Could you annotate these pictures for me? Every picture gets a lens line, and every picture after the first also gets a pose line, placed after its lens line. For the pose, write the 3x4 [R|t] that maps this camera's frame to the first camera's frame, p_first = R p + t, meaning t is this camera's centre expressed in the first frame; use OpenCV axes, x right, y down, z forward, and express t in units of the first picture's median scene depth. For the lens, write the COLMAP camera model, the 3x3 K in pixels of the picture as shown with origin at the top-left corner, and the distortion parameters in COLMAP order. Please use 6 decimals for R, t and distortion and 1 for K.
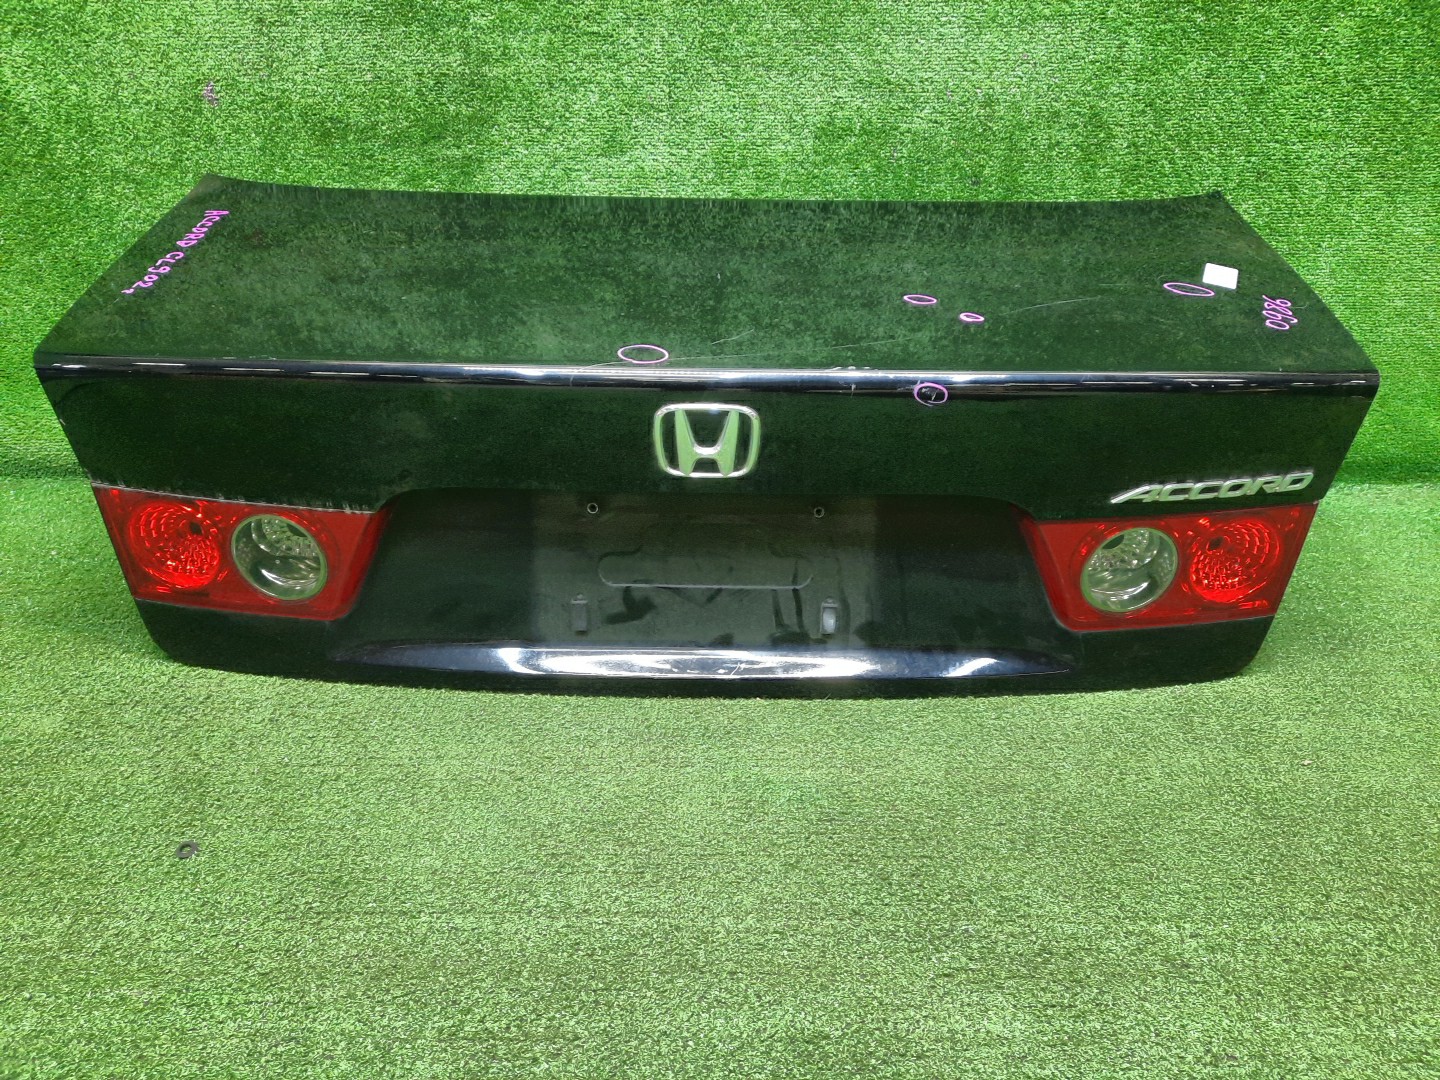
lens RADIAL K [[1090.5, 0, 720.0], [0, 1090.5, 540.0], [0, 0, 1]] dist [0.003223, -0.049769]
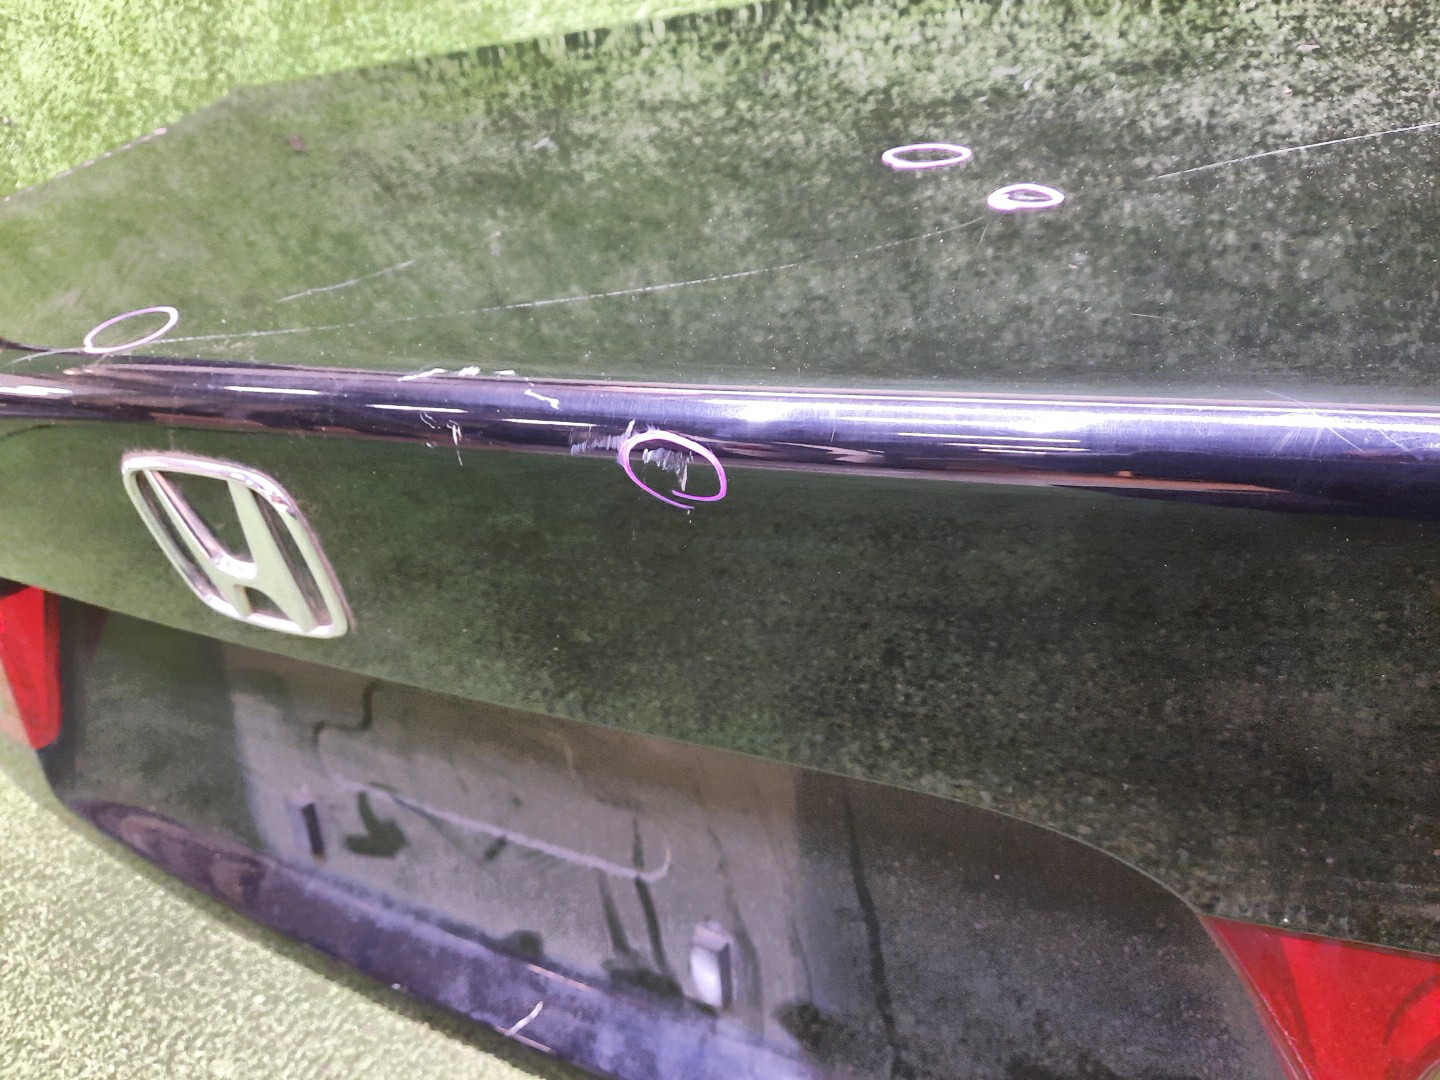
lens RADIAL K [[1090.5, 0, 720.0], [0, 1090.5, 540.0], [0, 0, 1]] dist [0.003223, -0.049769]
pose [[0.883600, 0.081058, -0.461173, 0.255555], [-0.051303, 0.995732, 0.076719, -0.107852], [0.465424, -0.044129, 0.883987, 0.602133]]
